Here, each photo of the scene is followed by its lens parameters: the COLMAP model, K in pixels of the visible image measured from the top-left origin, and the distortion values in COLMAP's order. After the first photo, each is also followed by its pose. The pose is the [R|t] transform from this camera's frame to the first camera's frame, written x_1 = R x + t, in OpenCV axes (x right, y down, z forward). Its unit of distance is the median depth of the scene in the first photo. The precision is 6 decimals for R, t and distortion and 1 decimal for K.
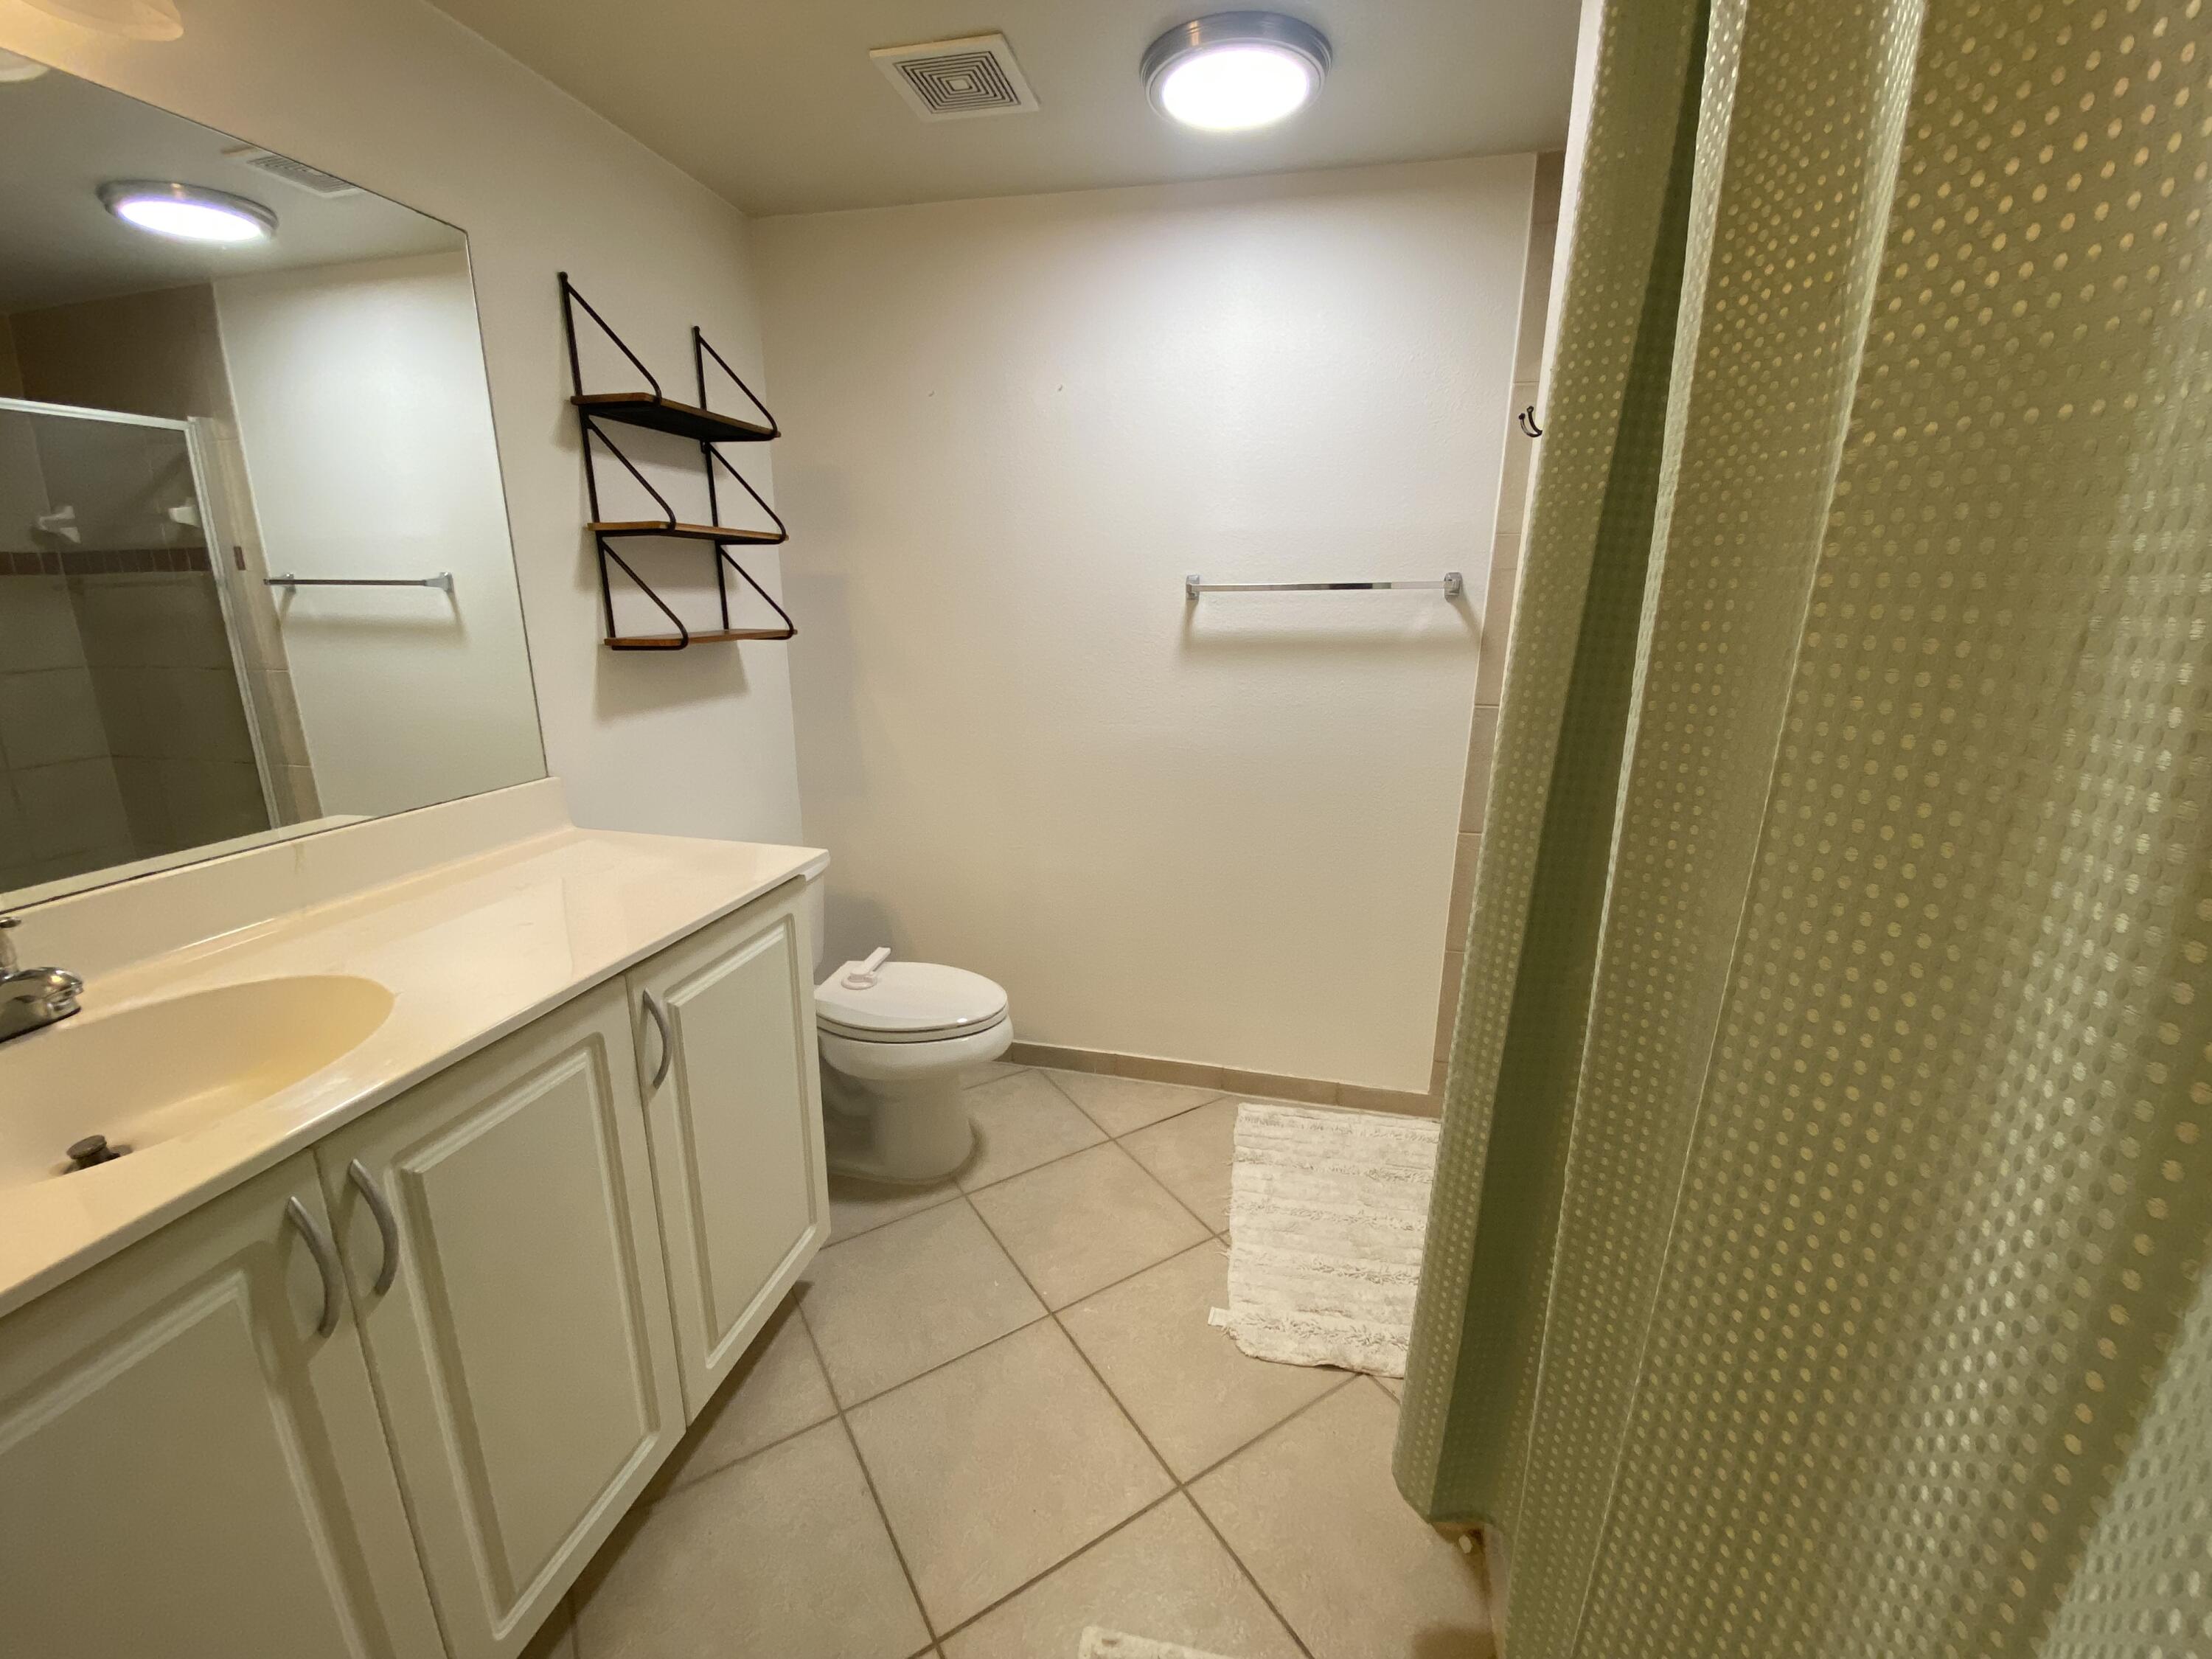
lens RADIAL K [[864.9, 0, 1106.0], [0, 864.9, 829.5], [0, 0, 1]] dist [0.000053, -0.012459]
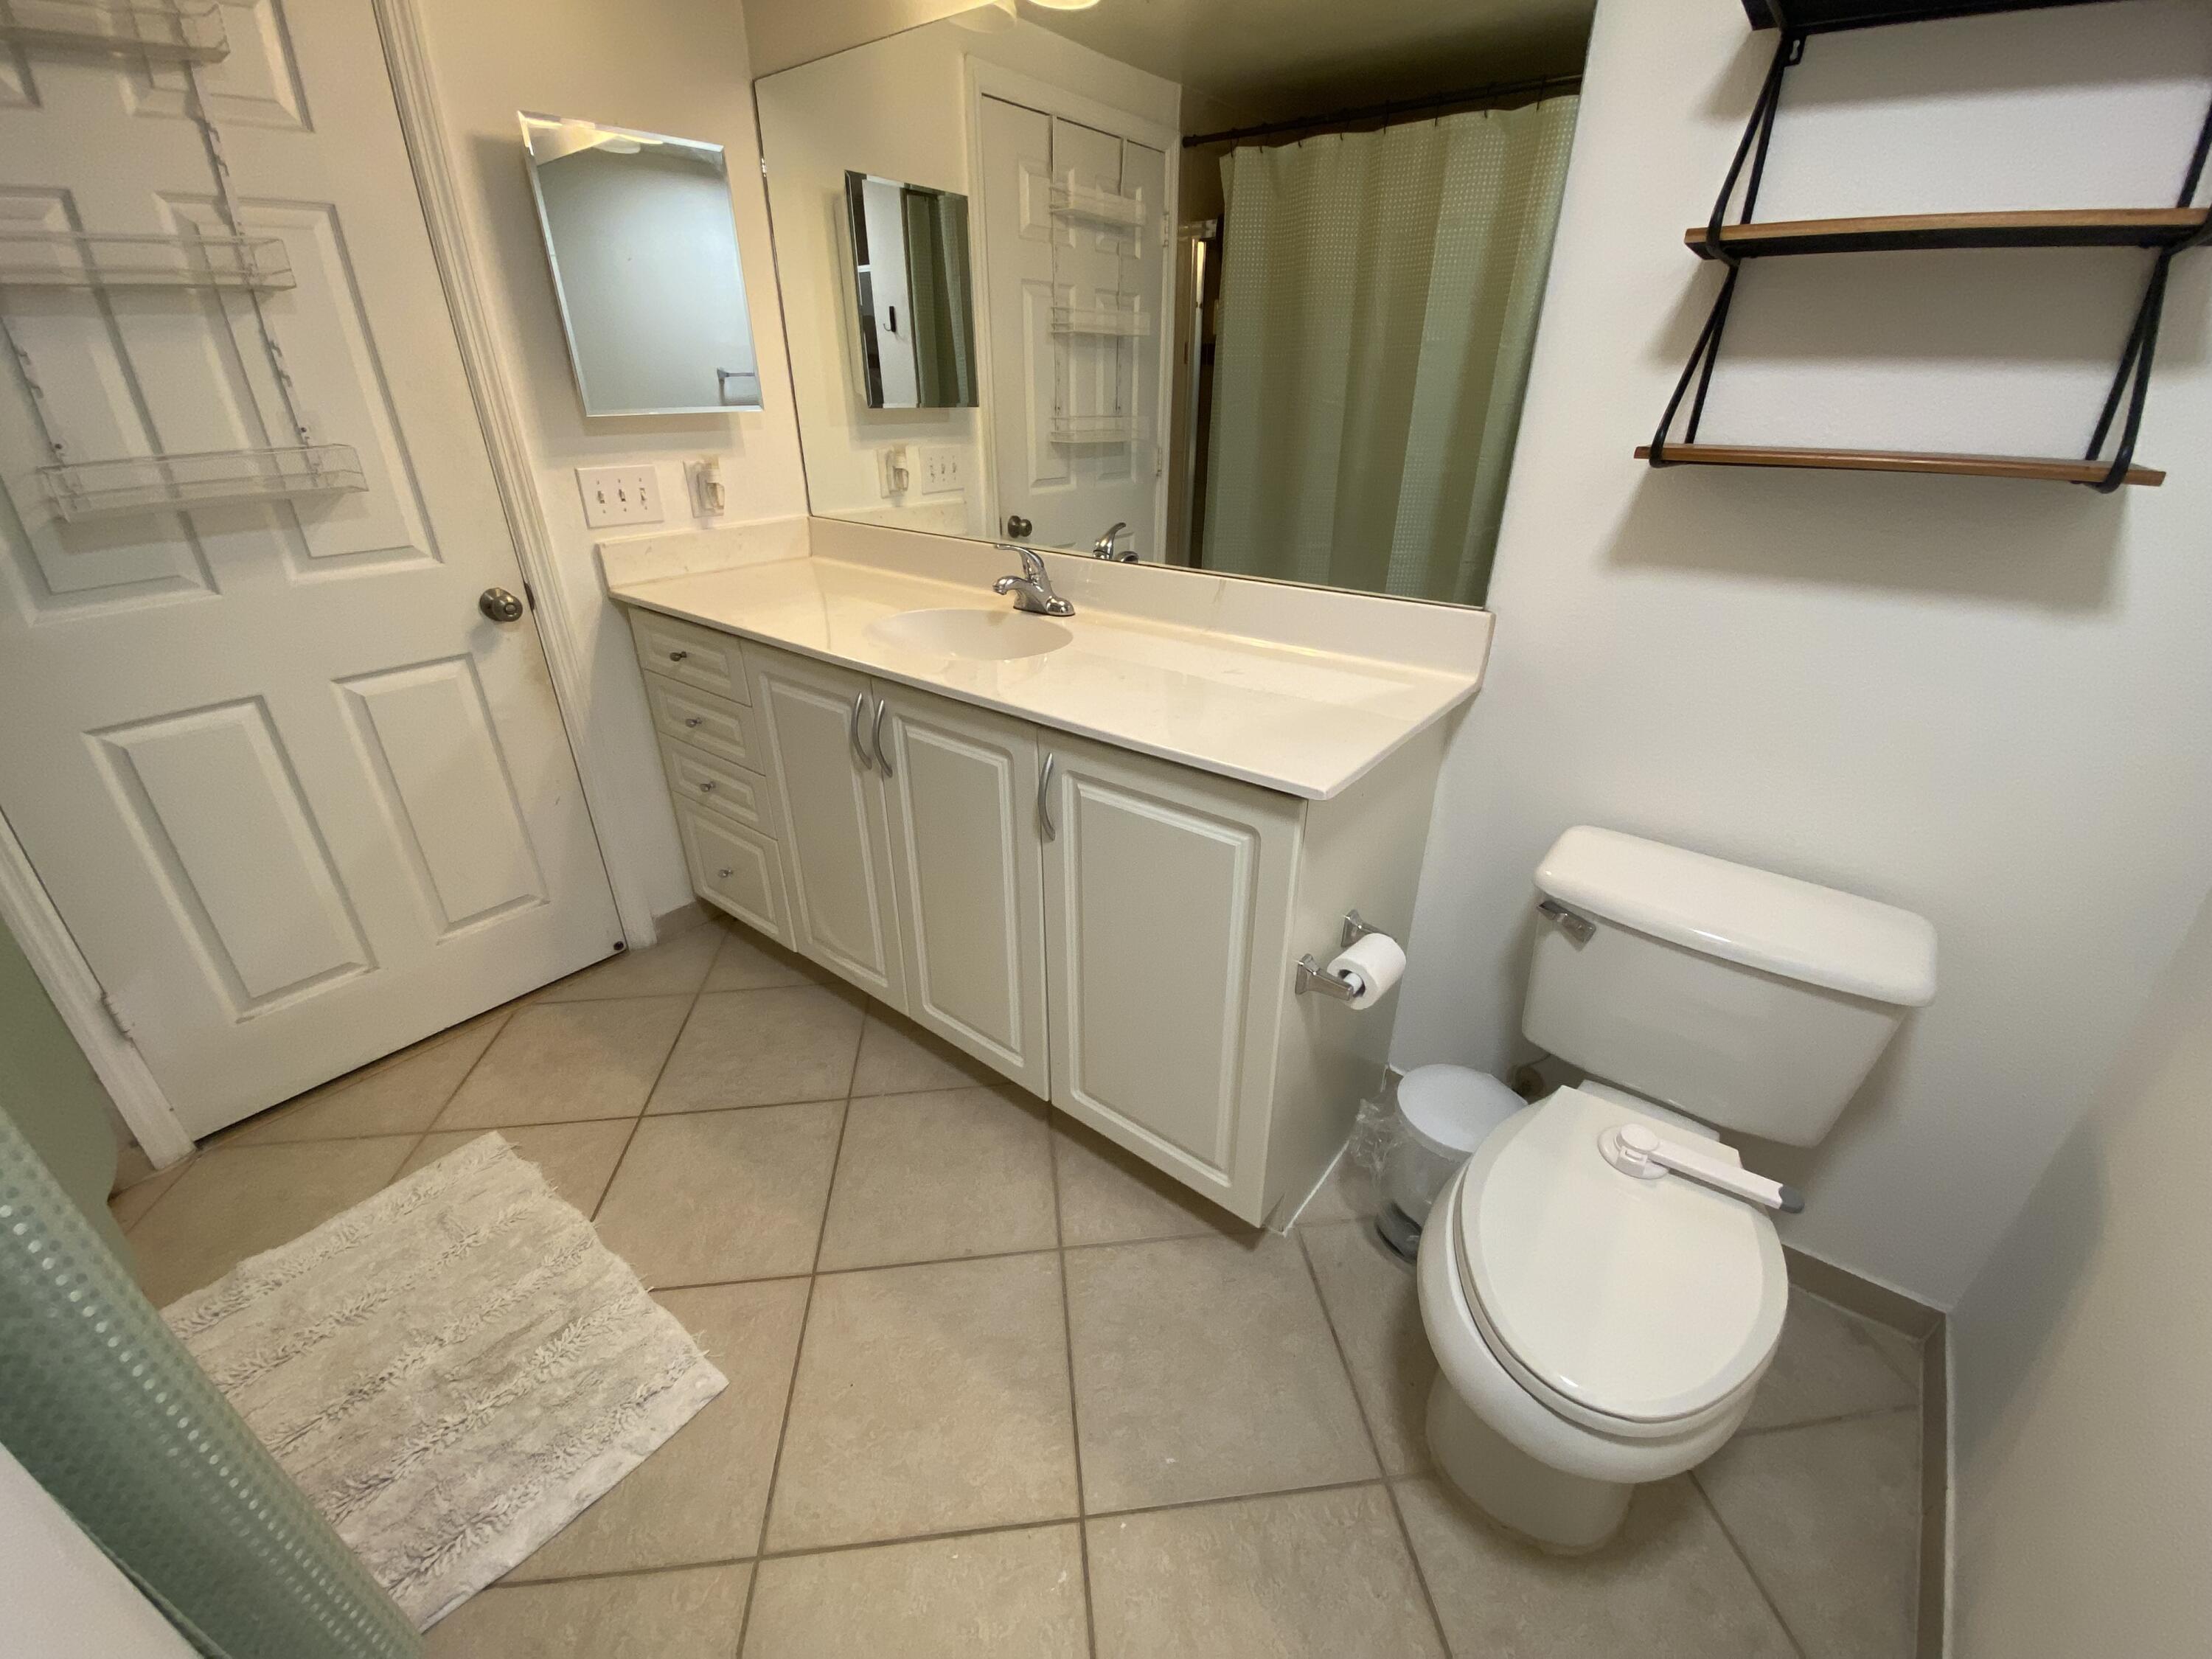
lens RADIAL K [[911.5, 0, 1101.6], [0, 911.5, 828.3], [0, 0, 1]] dist [0.013774, -0.015631]
pose [[-0.451553, 0.383619, -0.805566, 0.338297], [-0.230891, 0.821860, 0.520802, -0.288491], [0.861852, 0.421168, -0.282539, 1.124817]]
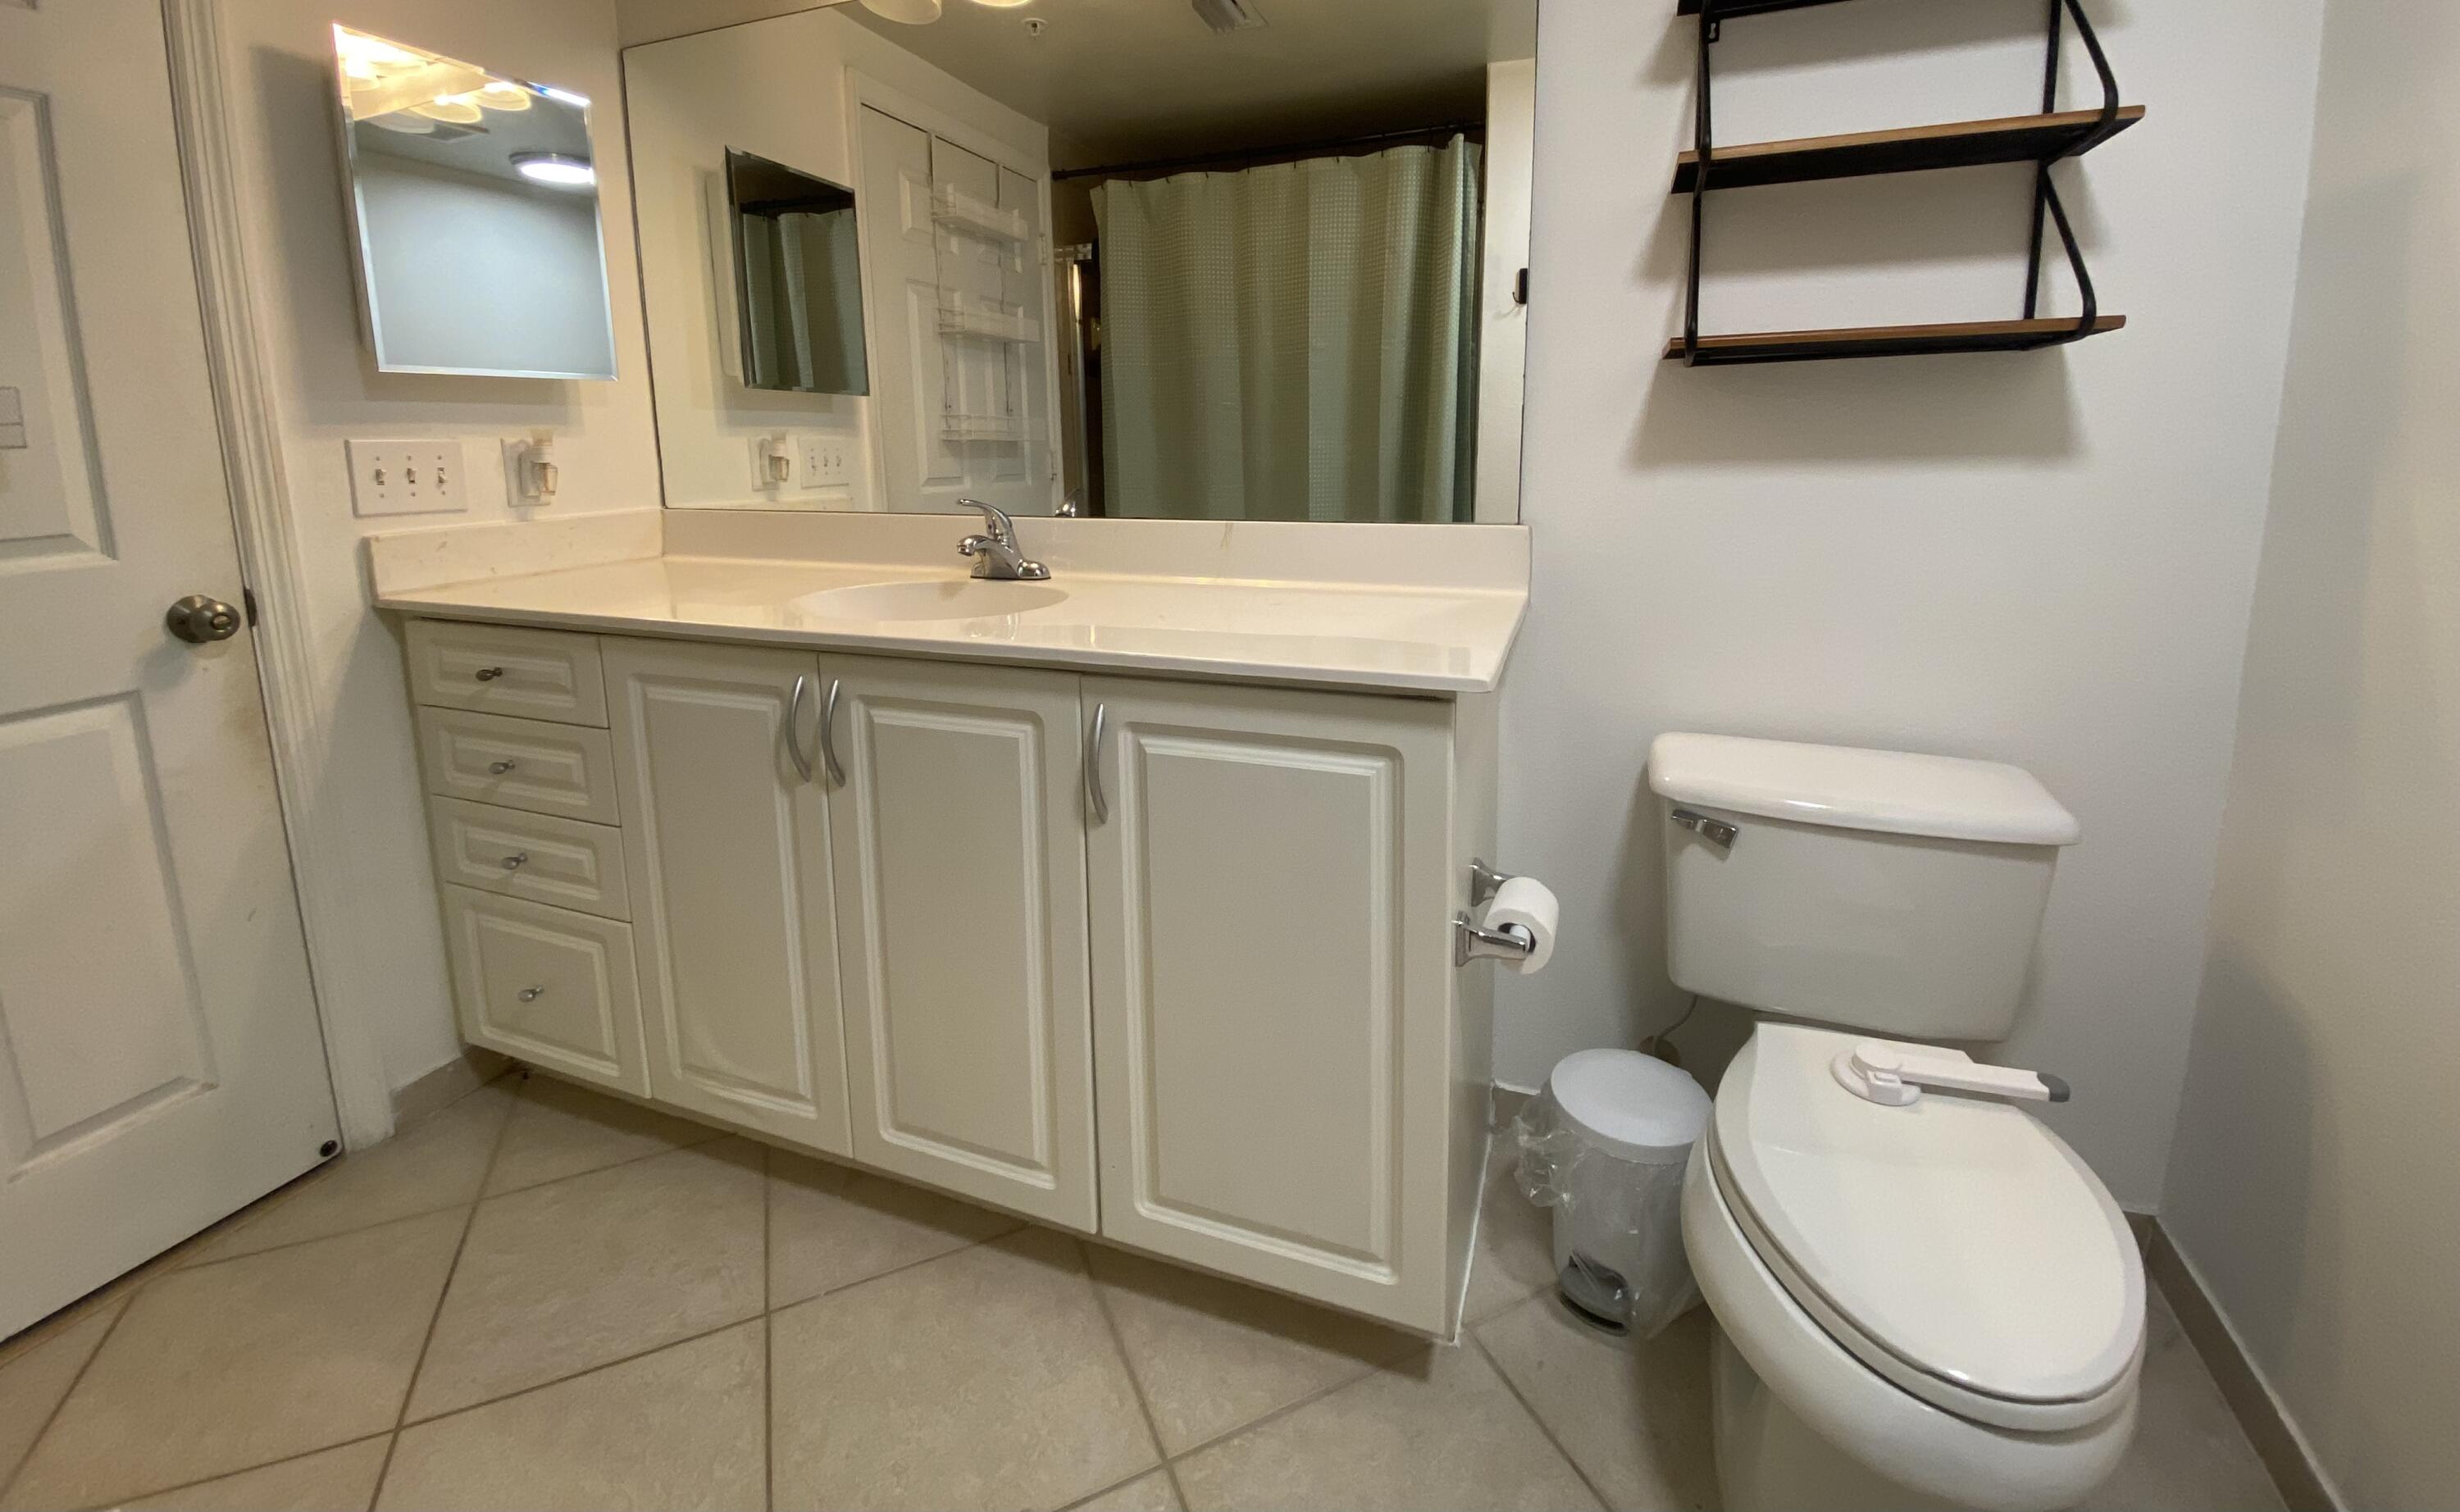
lens RADIAL K [[1009.6, 0, 1225.4], [0, 1009.6, 585.5], [0, 0, 1]] dist [0.009053, -0.016429]
pose [[-0.154880, 0.131157, -0.979188, 0.351413], [-0.237503, 0.957138, 0.165770, -0.105596], [0.958960, 0.258235, -0.117091, 0.950679]]
